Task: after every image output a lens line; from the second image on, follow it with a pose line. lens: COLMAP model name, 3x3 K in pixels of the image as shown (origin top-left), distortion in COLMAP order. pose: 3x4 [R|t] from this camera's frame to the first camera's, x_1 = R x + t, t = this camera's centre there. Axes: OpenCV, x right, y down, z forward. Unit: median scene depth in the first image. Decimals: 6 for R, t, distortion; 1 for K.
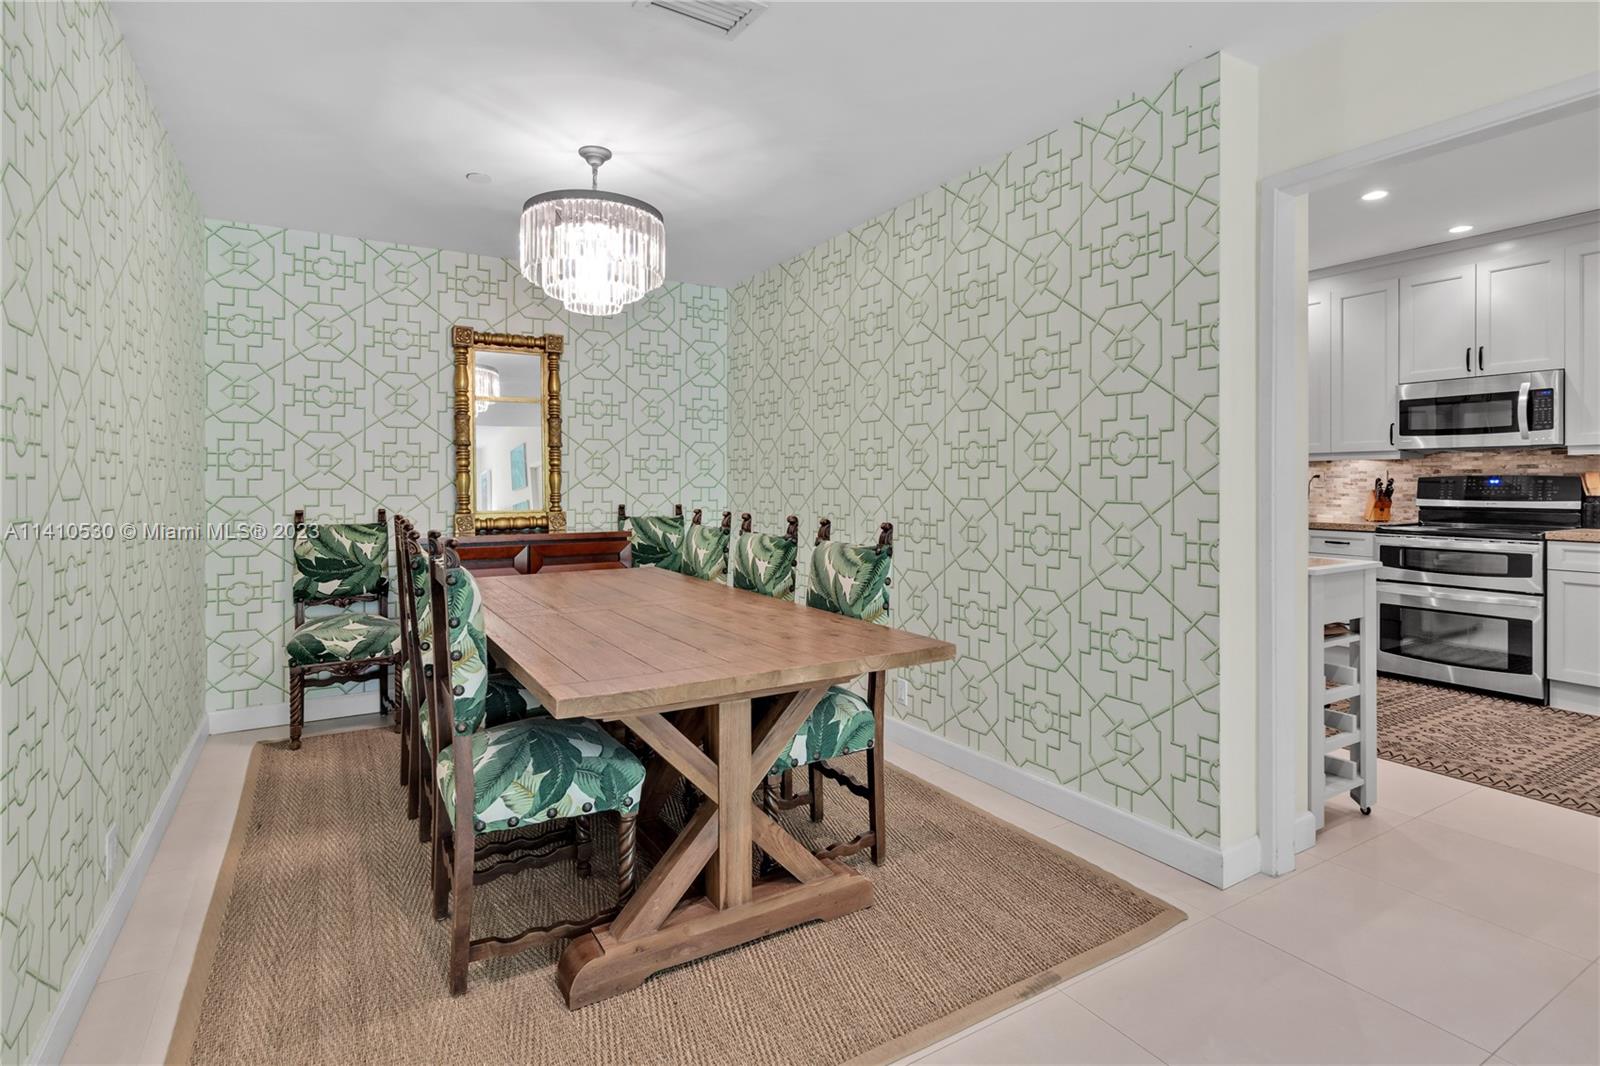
lens RADIAL K [[795.7, 0, 800.8], [0, 795.7, 483.3], [0, 0, 1]] dist [0.008866, -0.001107]
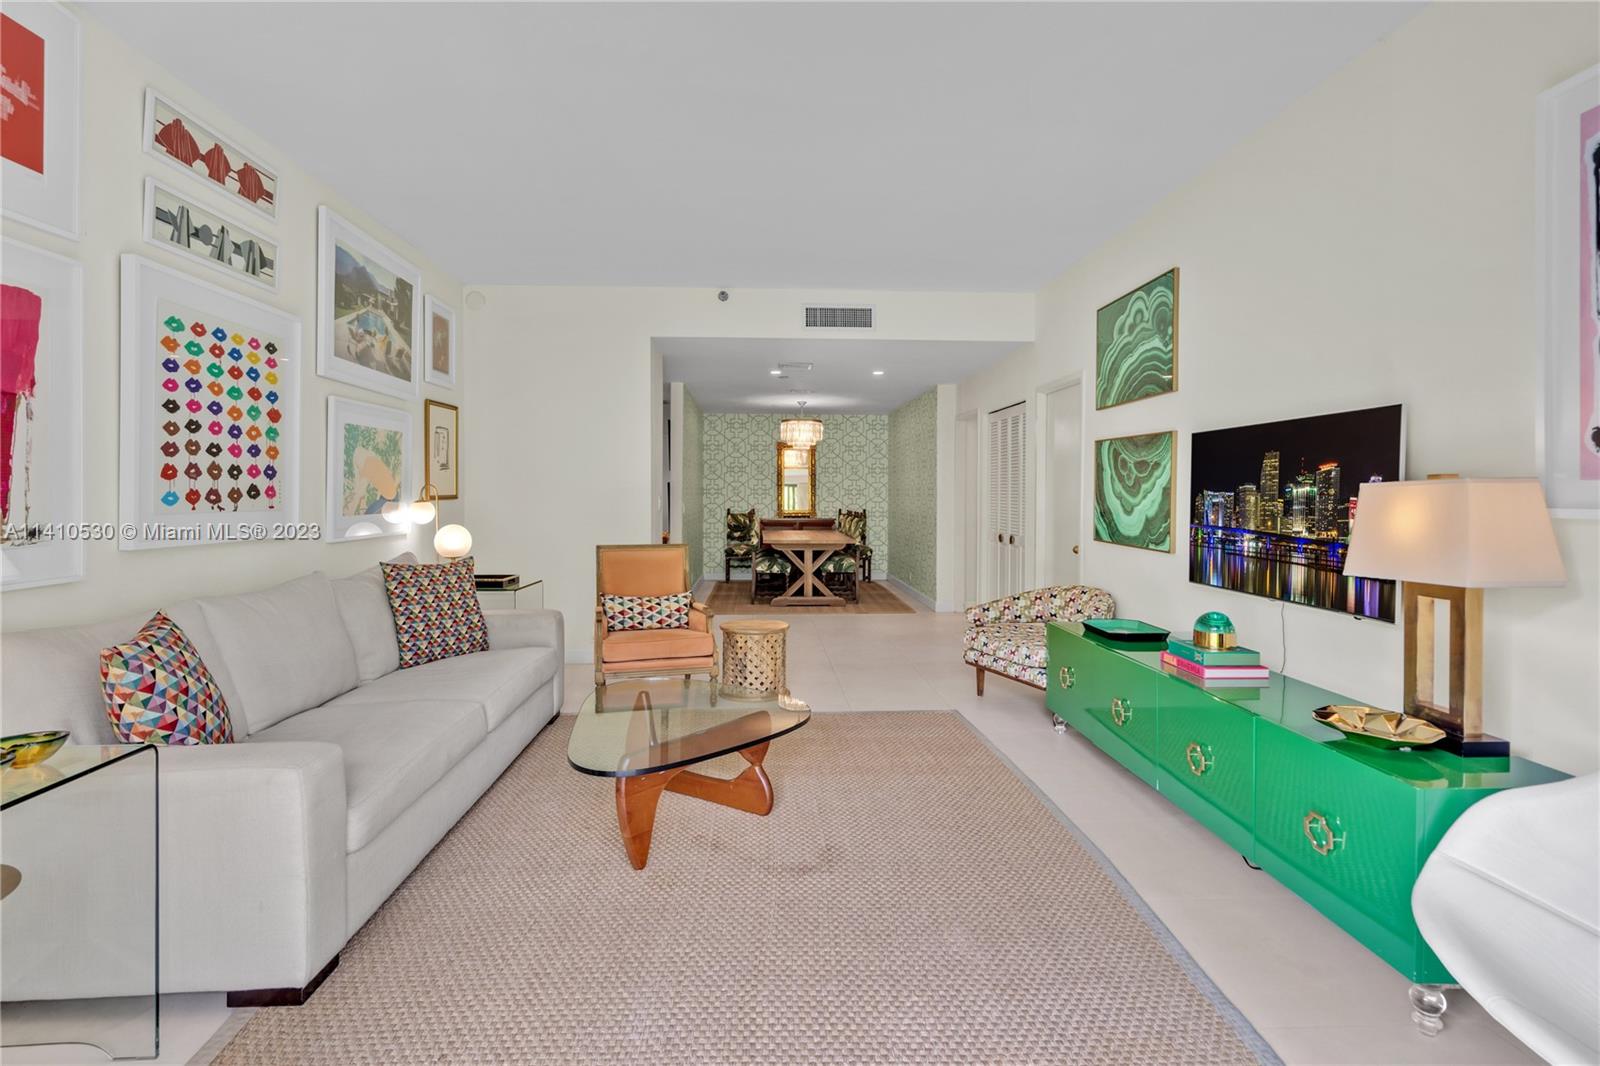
lens RADIAL K [[795.7, 0, 806.2], [0, 795.7, 503.1], [0, 0, 1]] dist [0.008866, -0.001107]
pose [[0.887551, 0.010186, -0.460597, 0.897911], [-0.006631, 0.999934, 0.009337, -0.014176], [0.460662, -0.005233, 0.887560, -1.353955]]
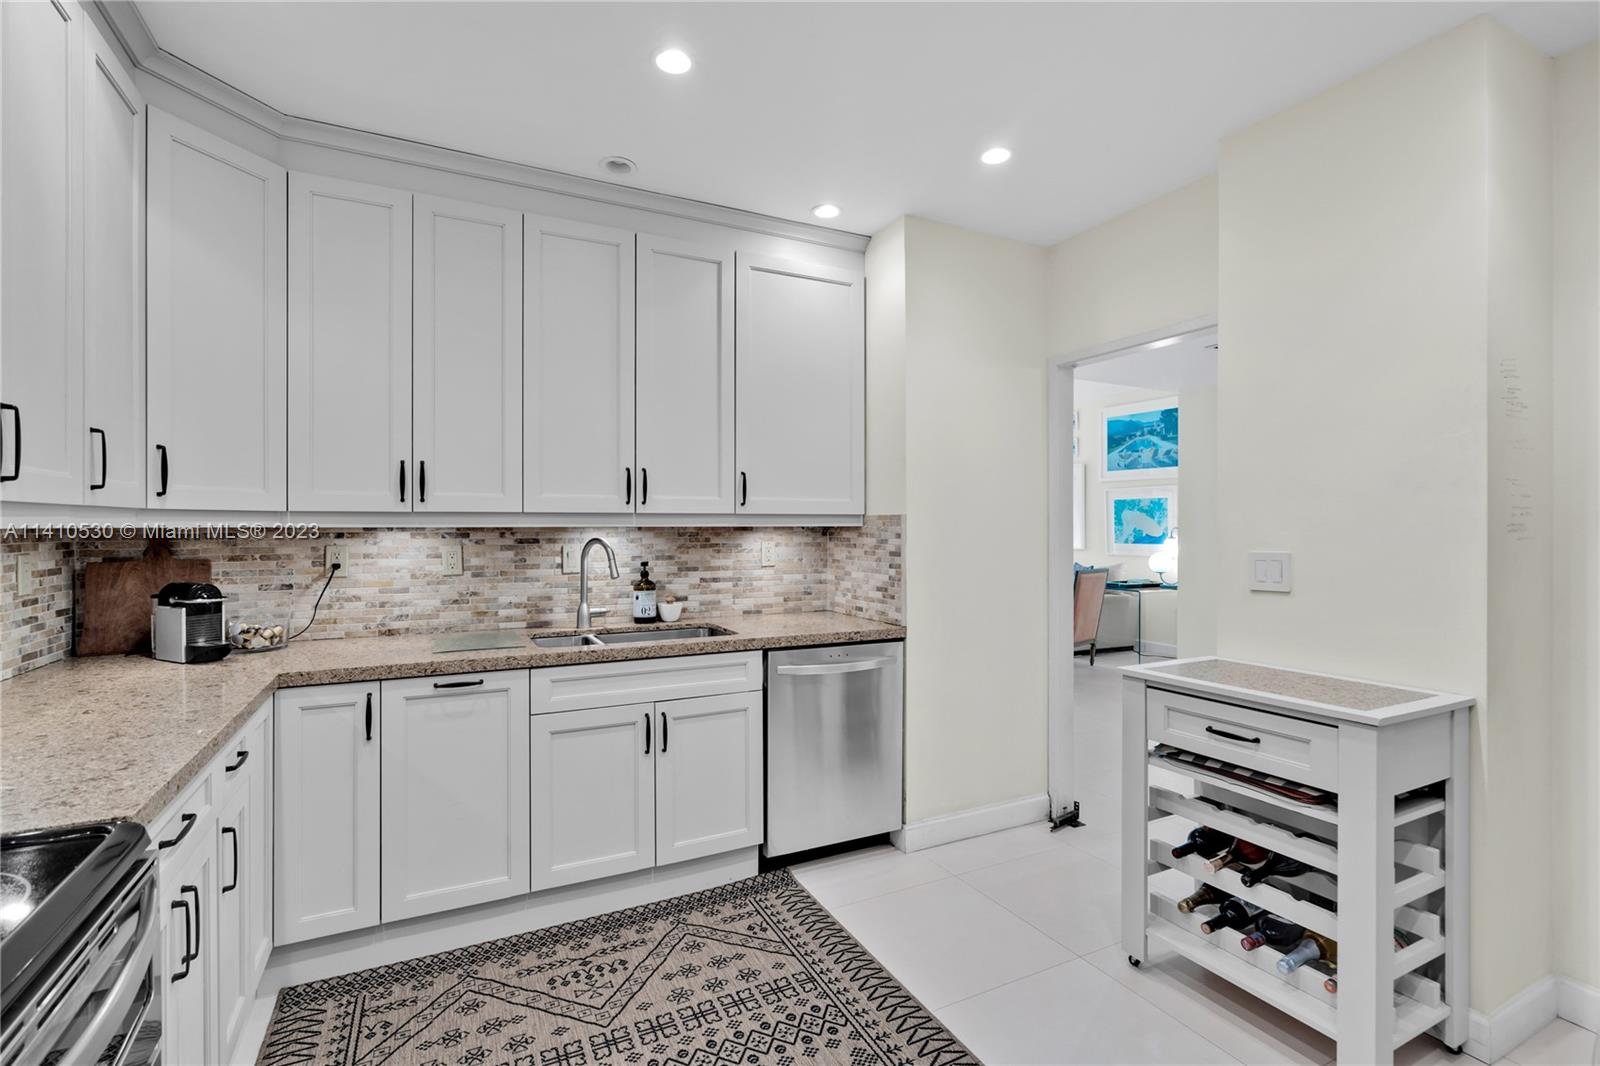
lens RADIAL K [[734.9, 0, 806.6], [0, 734.9, 526.2], [0, 0, 1]] dist [-0.004301, 0.003149]
pose [[-0.997226, 0.001196, 0.074425, 0.624253], [0.001361, 0.999997, 0.002162, -0.035040], [-0.074422, 0.002257, -0.997224, 1.124462]]
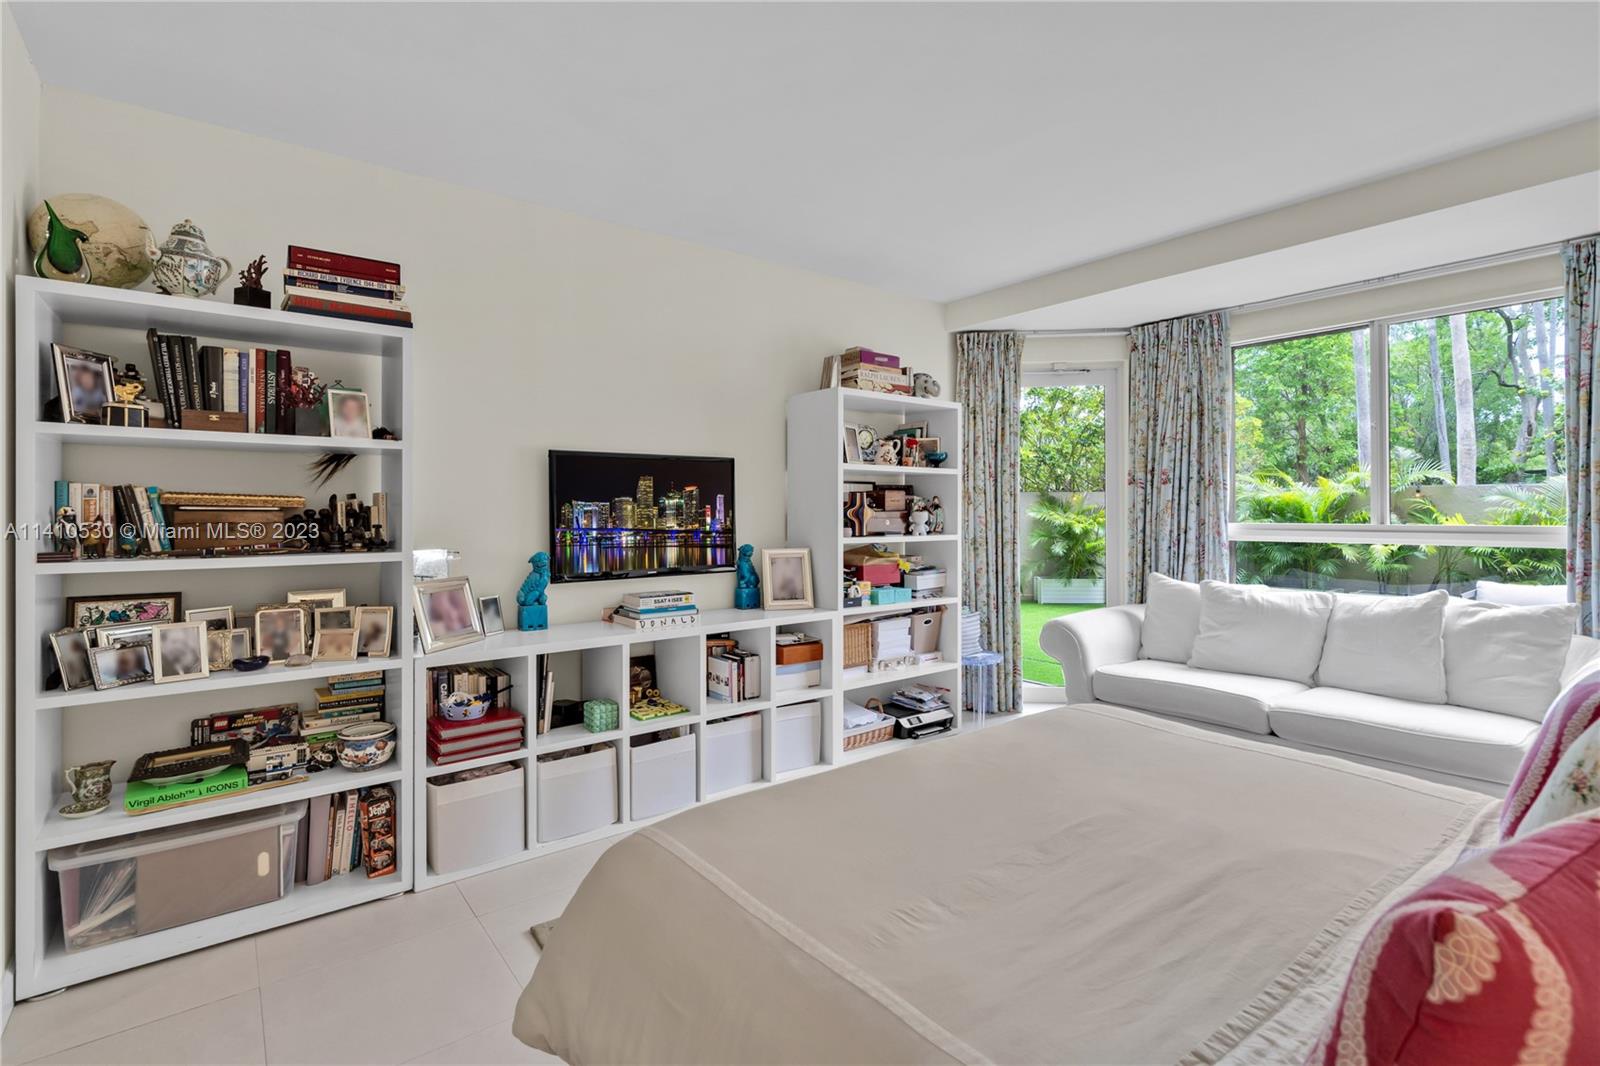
lens RADIAL K [[734.9, 0, 745.4], [0, 734.9, 506.6], [0, 0, 1]] dist [-0.004301, 0.003149]
pose [[-0.108873, 0.000904, 0.994055, -0.069004], [0.003818, 0.999993, -0.000491, -0.013049], [-0.994048, 0.003742, -0.108876, -0.546727]]
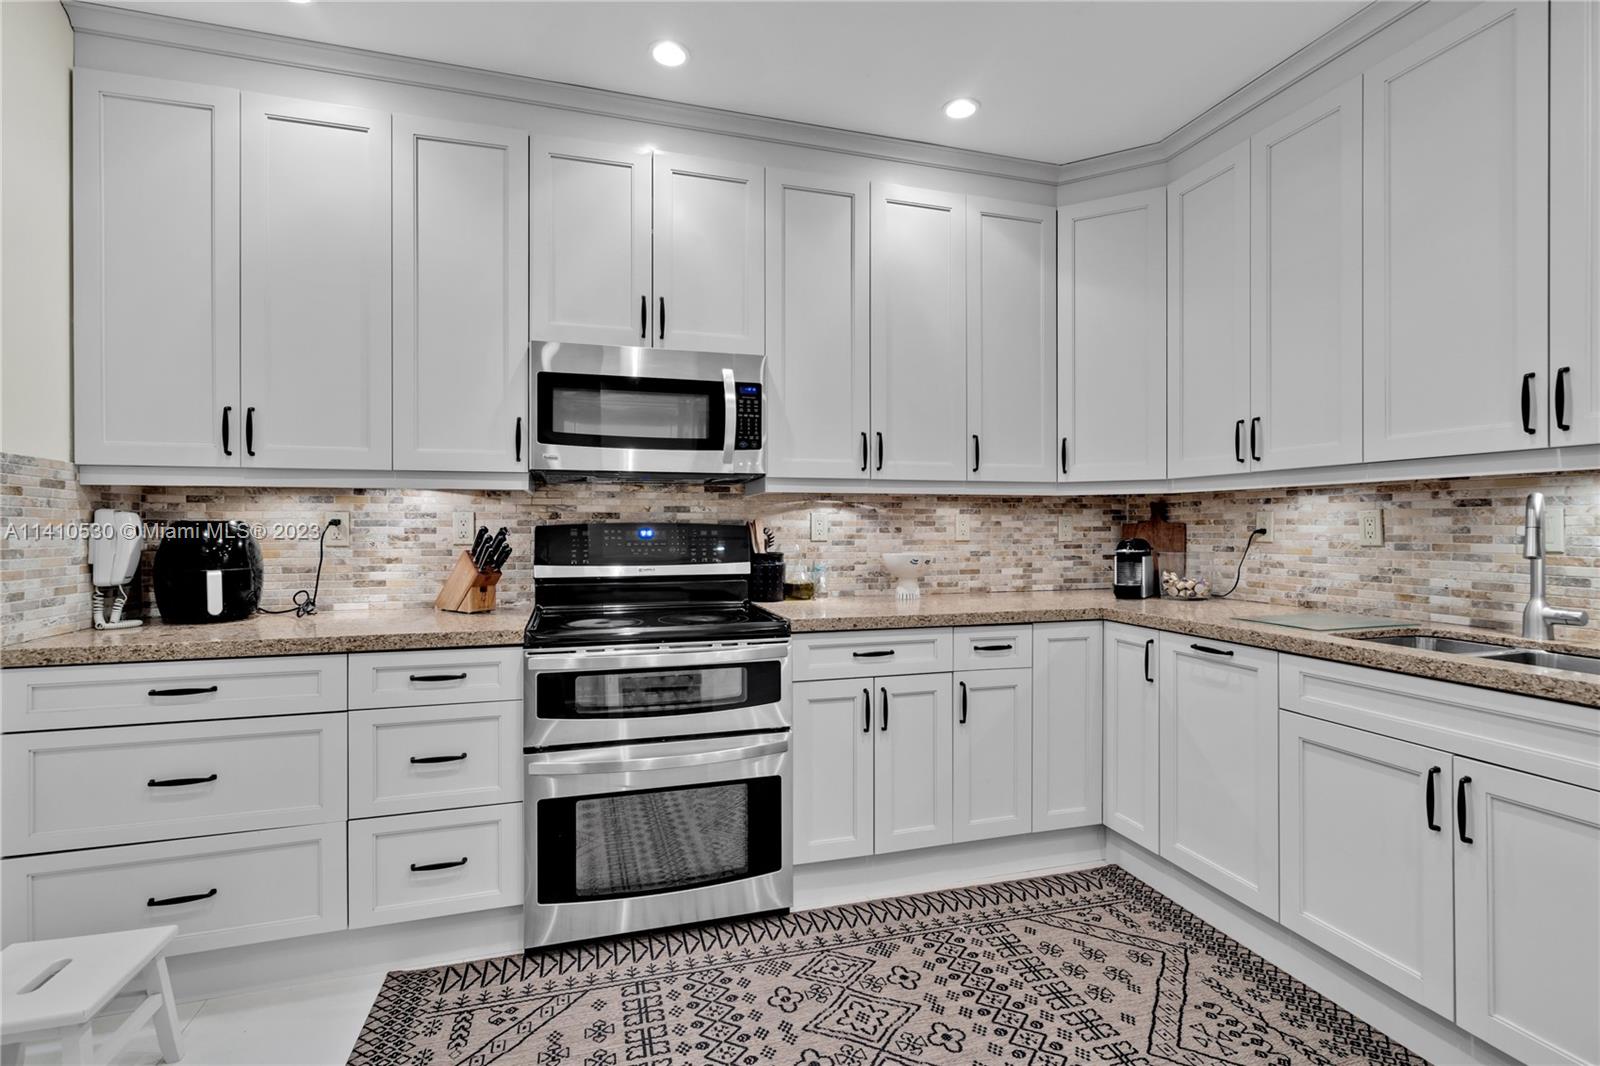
lens RADIAL K [[734.9, 0, 794.1], [0, 734.9, 526.5], [0, 0, 1]] dist [-0.004301, 0.003149]
pose [[0.253763, 0.001006, 0.967266, 0.373560], [0.002022, 0.999997, -0.001570, -0.006423], [-0.967264, 0.002354, 0.253760, 0.787834]]
